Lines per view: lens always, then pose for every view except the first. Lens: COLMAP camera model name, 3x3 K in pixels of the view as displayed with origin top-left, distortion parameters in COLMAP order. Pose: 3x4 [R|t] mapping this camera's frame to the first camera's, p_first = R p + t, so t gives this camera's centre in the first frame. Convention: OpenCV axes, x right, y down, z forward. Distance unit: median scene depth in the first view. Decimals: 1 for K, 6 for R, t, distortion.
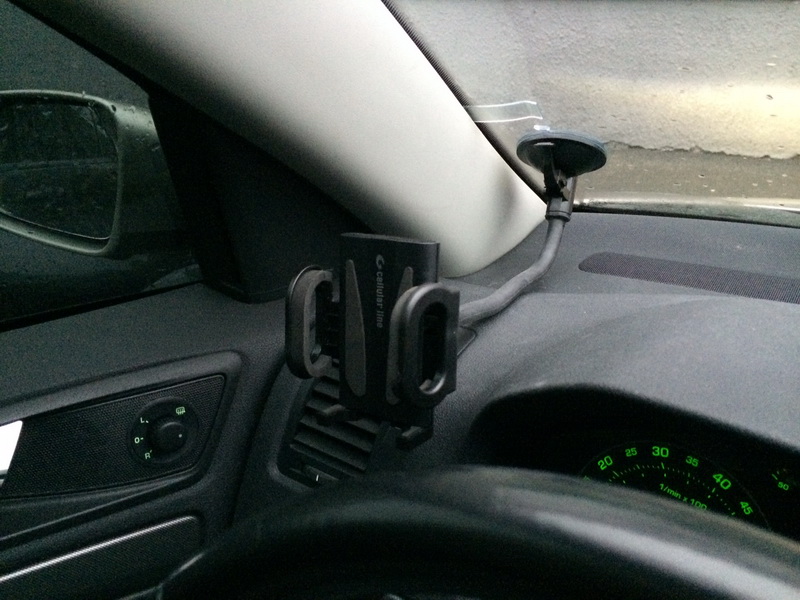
lens RADIAL K [[714.1, 0, 400.0], [0, 714.1, 300.0], [0, 0, 1]] dist [0.012994, -0.001596]
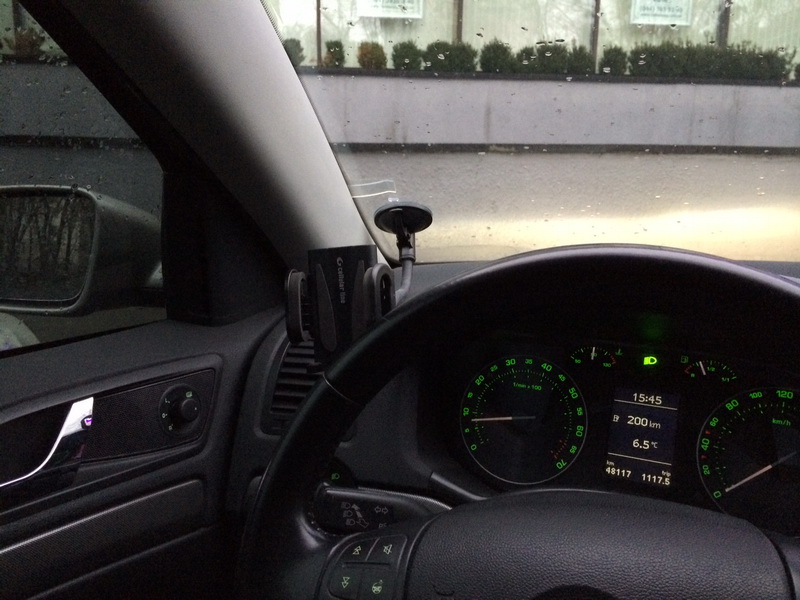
lens RADIAL K [[714.1, 0, 400.0], [0, 714.1, 300.0], [0, 0, 1]] dist [0.012994, -0.001596]
pose [[0.934814, -0.079037, 0.346230, -0.370201], [0.147976, 0.972945, -0.177430, 0.267824], [-0.322840, 0.217098, 0.921218, -0.412494]]
